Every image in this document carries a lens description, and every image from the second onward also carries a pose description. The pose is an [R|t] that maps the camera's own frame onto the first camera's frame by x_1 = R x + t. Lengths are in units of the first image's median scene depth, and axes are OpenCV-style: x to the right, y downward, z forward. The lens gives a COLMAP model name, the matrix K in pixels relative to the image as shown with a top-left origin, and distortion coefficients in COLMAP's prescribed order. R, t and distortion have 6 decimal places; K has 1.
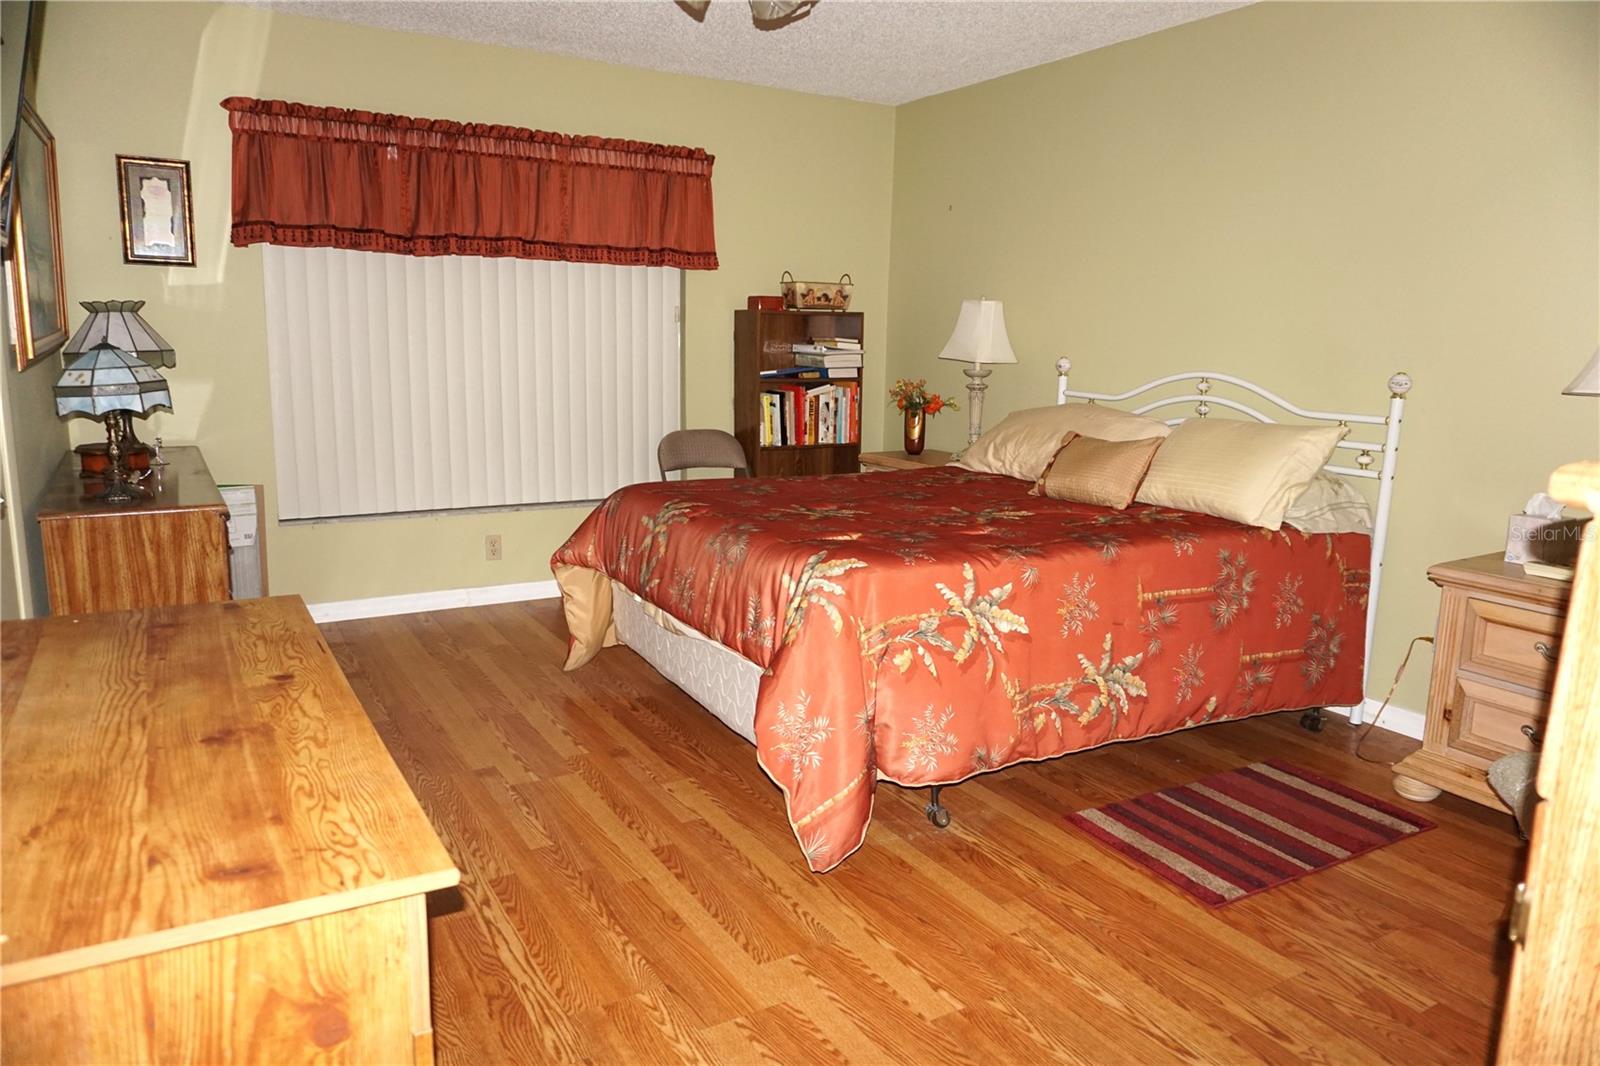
lens RADIAL K [[1082.3, 0, 801.2], [0, 1082.3, 531.2], [0, 0, 1]] dist [-0.017508, 0.015870]
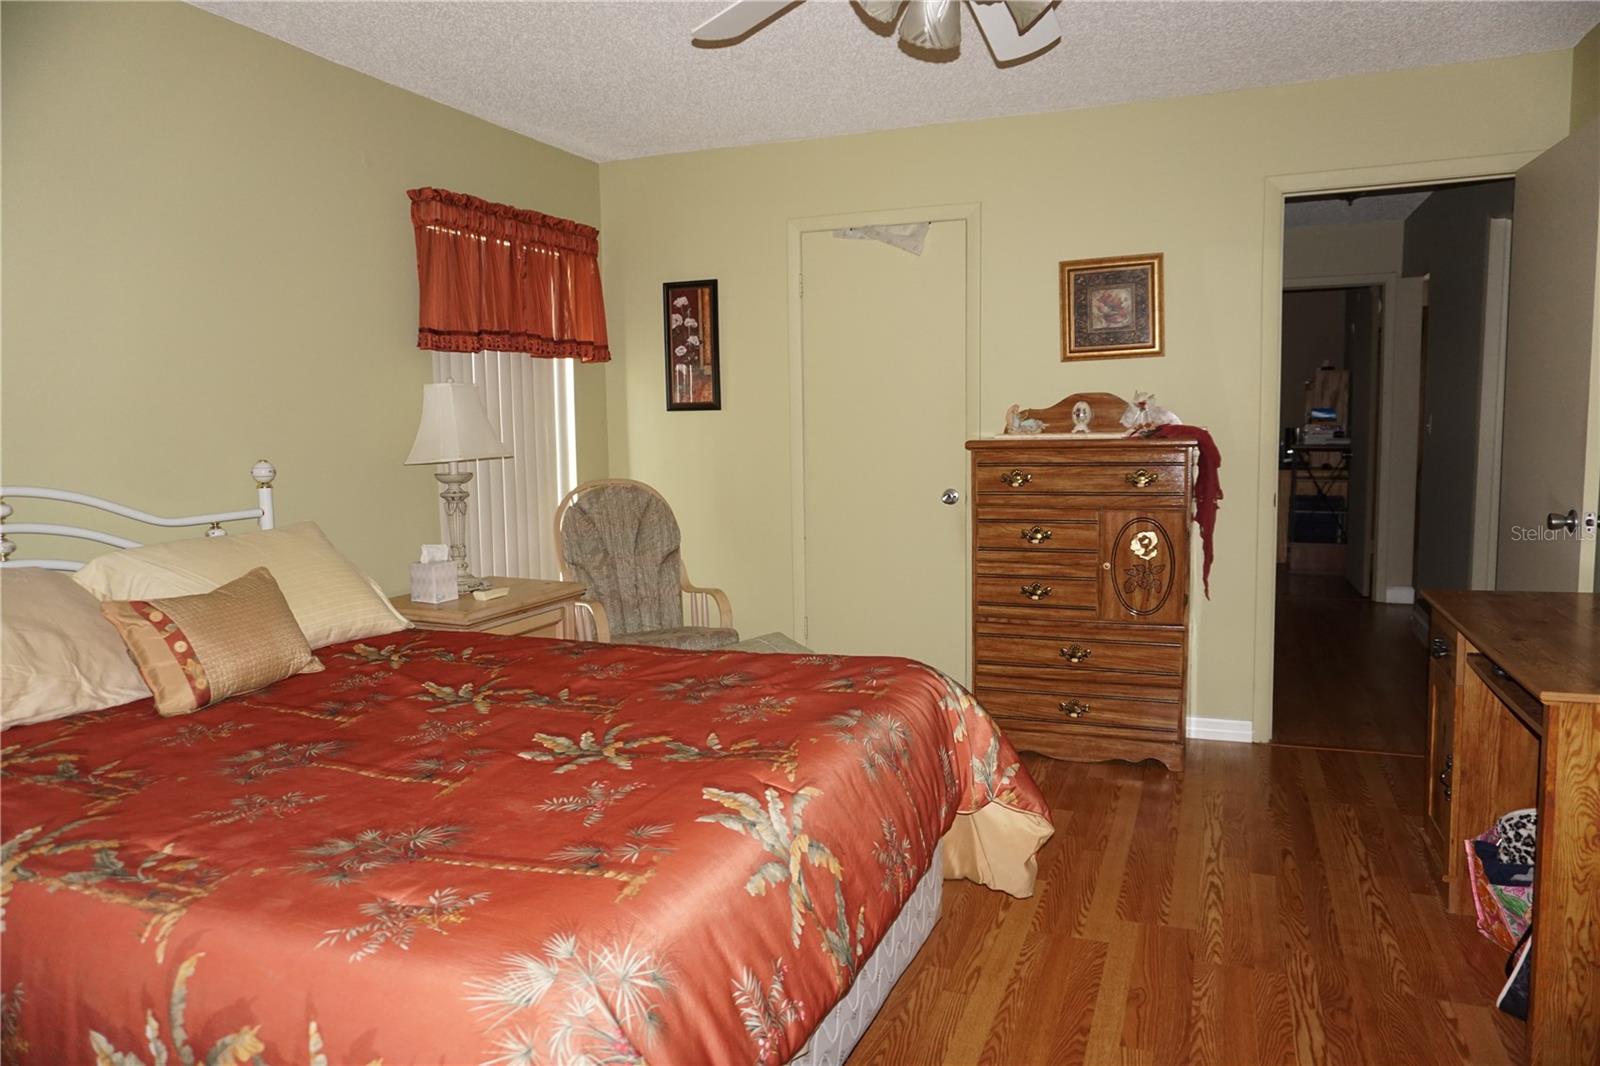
lens RADIAL K [[1082.3, 0, 802.1], [0, 1082.3, 532.4], [0, 0, 1]] dist [-0.017508, 0.015870]
pose [[-0.623695, -0.077289, 0.777837, -0.701830], [0.139303, 0.968180, 0.207900, -0.323430], [-0.769154, 0.238021, -0.593083, 1.813567]]
